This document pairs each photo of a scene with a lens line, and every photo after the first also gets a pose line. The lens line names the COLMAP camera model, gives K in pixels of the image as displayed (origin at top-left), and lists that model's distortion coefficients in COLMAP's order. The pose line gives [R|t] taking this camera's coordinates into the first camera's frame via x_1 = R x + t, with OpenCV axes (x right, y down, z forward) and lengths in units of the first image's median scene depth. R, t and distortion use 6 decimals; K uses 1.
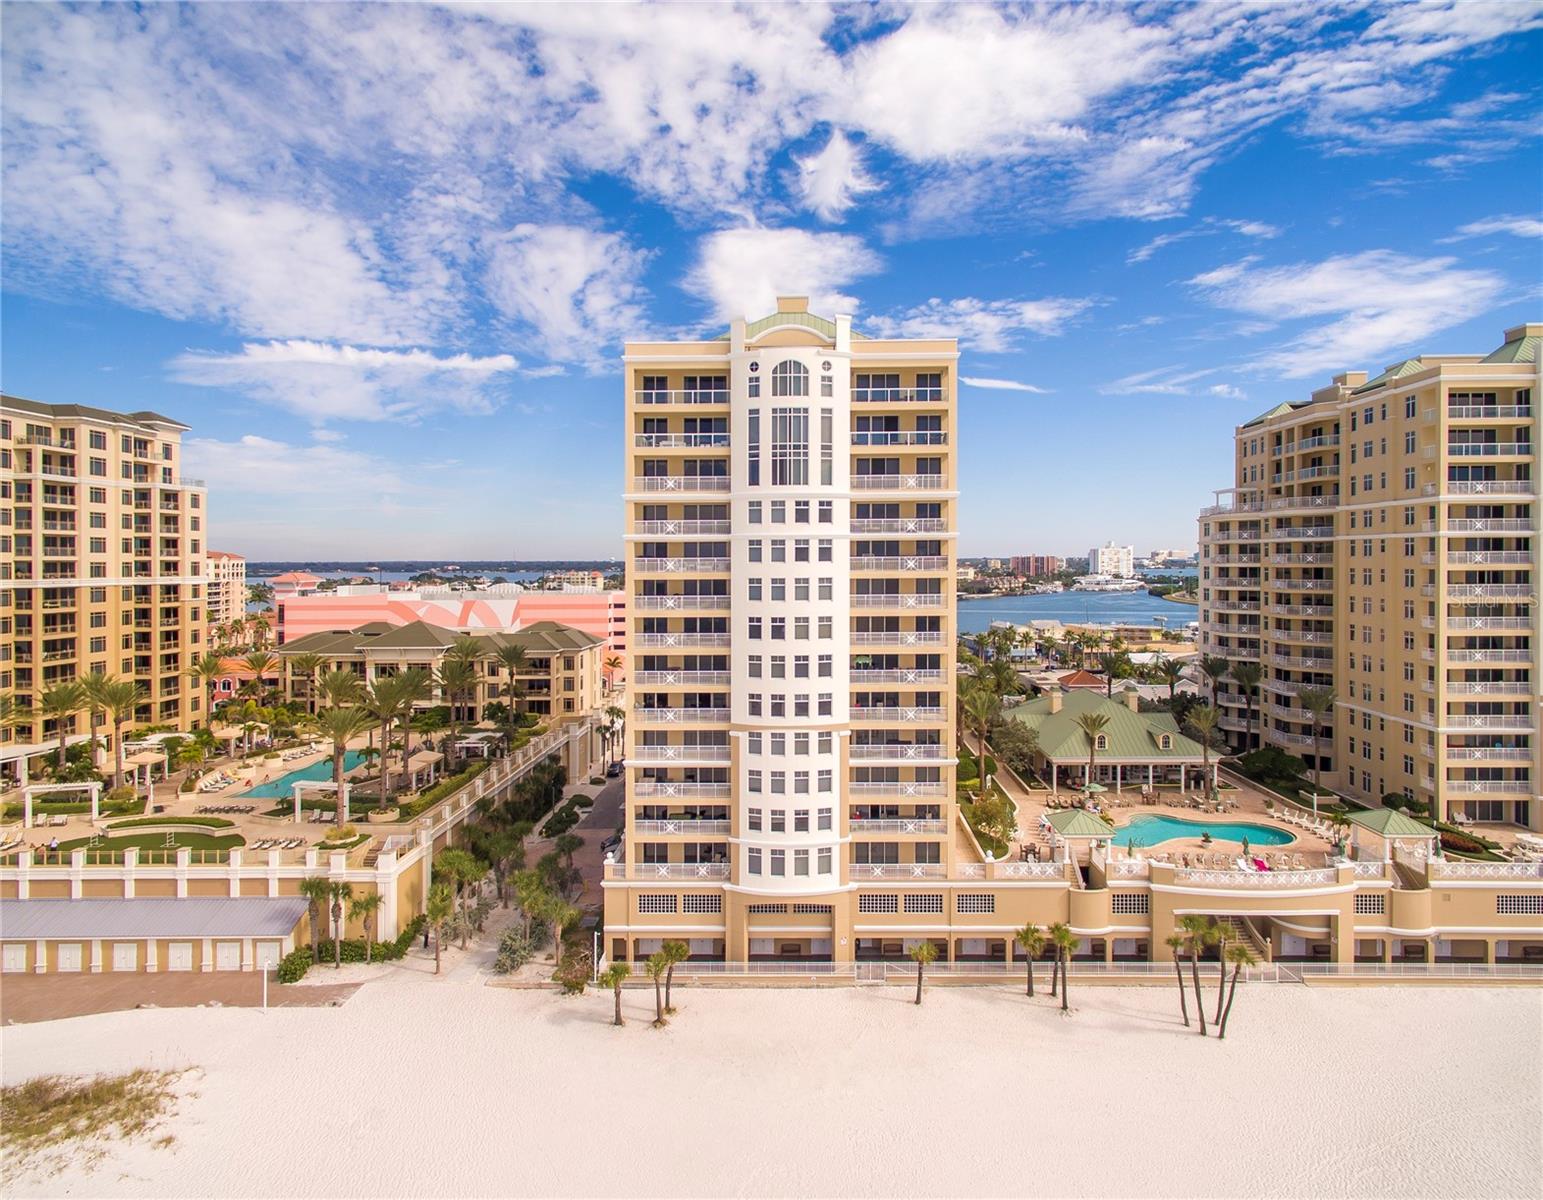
lens RADIAL K [[900.3, 0, 797.0], [0, 900.3, 582.7], [0, 0, 1]] dist [0.002022, -0.000228]
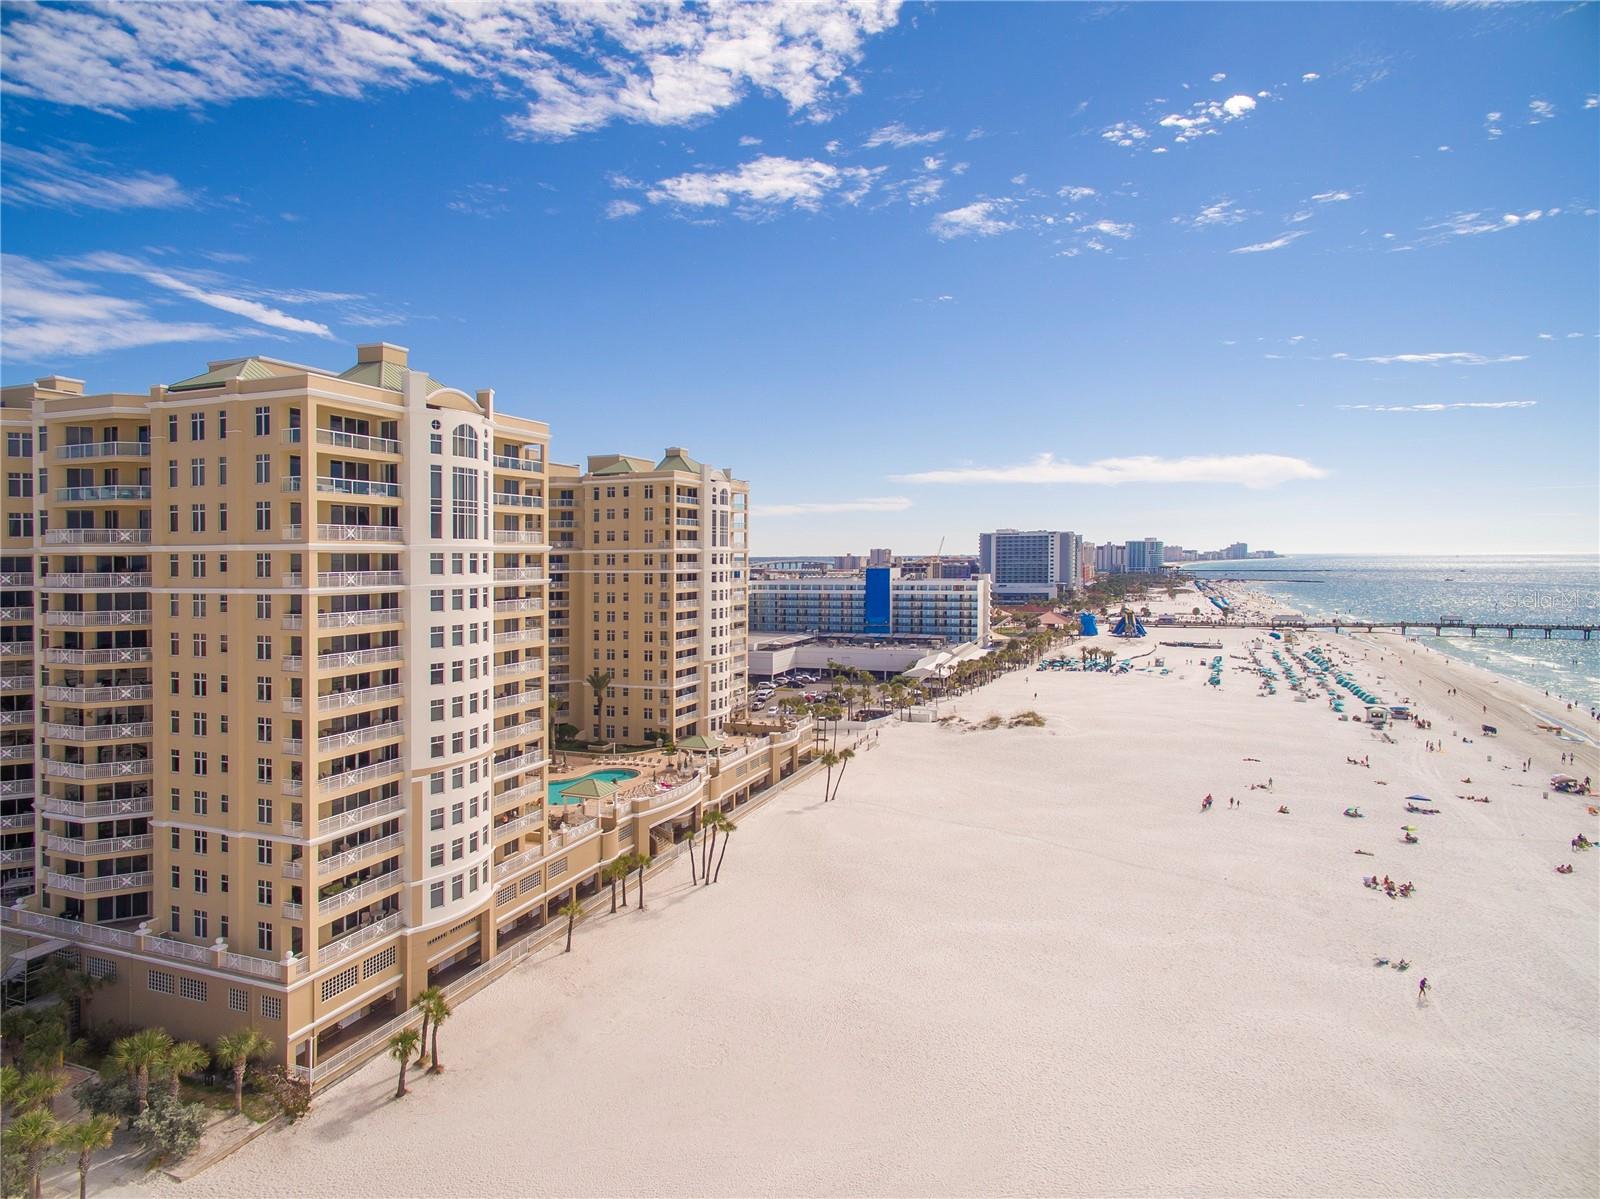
lens RADIAL K [[904.6, 0, 796.9], [0, 904.6, 580.5], [0, 0, 1]] dist [-0.002801, -0.000057]
pose [[0.330075, -0.022547, 0.943685, -0.886417], [0.007871, 0.999746, 0.021133, -0.076107], [-0.943922, 0.000453, 0.330169, 0.252462]]
